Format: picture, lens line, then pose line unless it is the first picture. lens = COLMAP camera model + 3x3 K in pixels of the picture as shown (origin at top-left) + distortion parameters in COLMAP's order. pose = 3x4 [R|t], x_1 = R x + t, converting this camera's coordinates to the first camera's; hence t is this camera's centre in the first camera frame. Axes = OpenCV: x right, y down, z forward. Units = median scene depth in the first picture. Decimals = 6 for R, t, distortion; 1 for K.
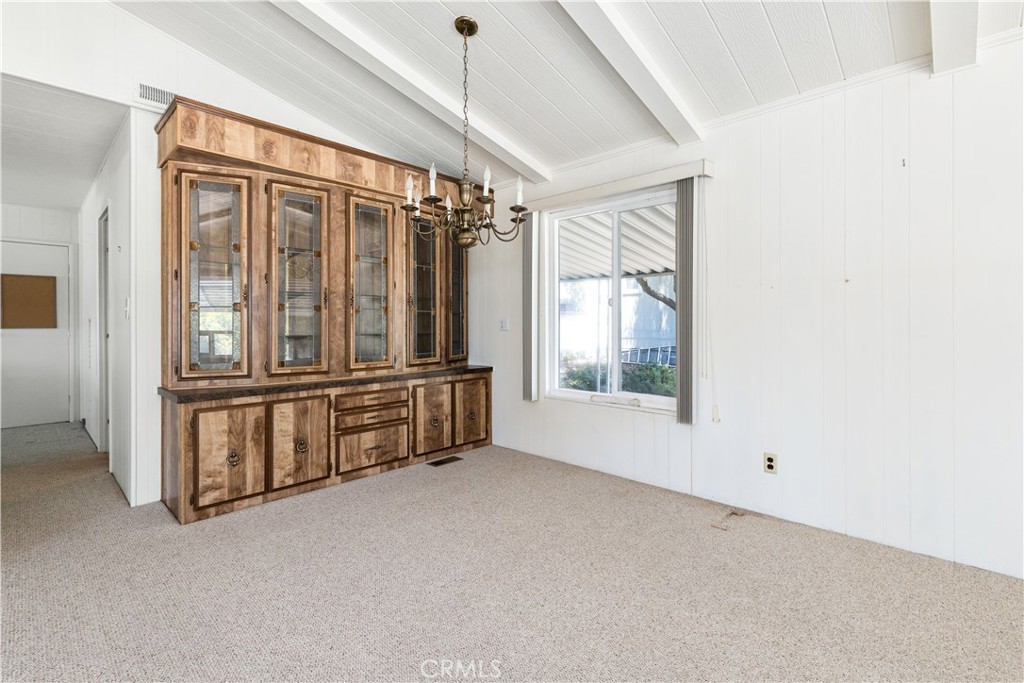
lens RADIAL K [[464.1, 0, 512.8], [0, 464.1, 324.8], [0, 0, 1]] dist [0.001248, -0.000327]
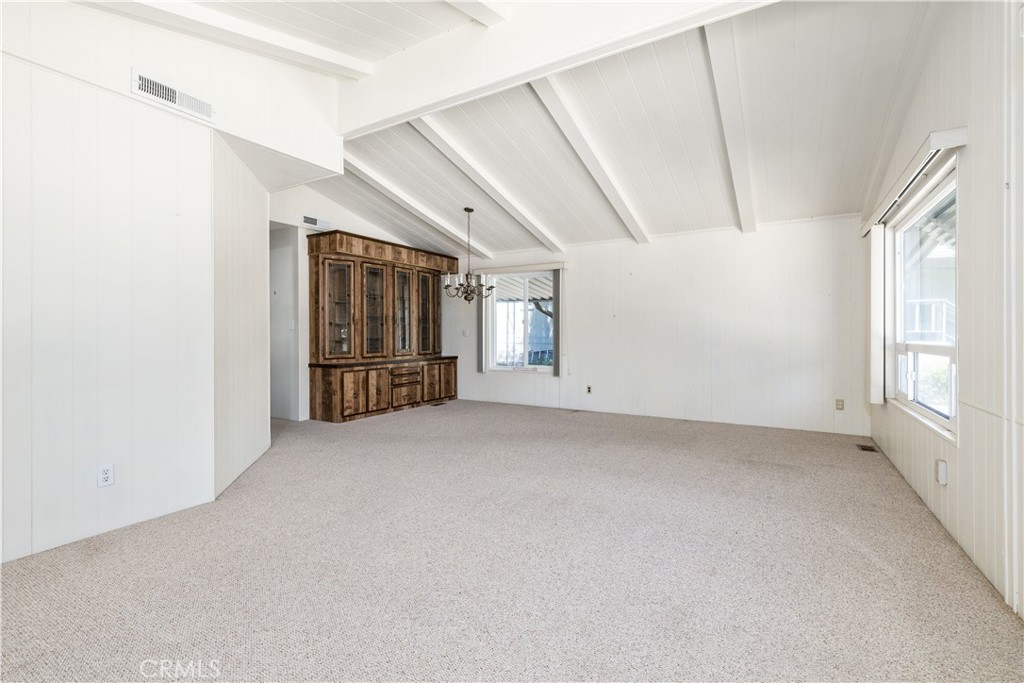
lens RADIAL K [[464.1, 0, 510.6], [0, 464.1, 335.7], [0, 0, 1]] dist [0.001248, -0.000327]
pose [[0.975005, -0.002068, 0.222171, -0.321547], [0.001216, 0.999991, 0.003973, 0.004908], [-0.222178, -0.003603, 0.975000, -1.065759]]
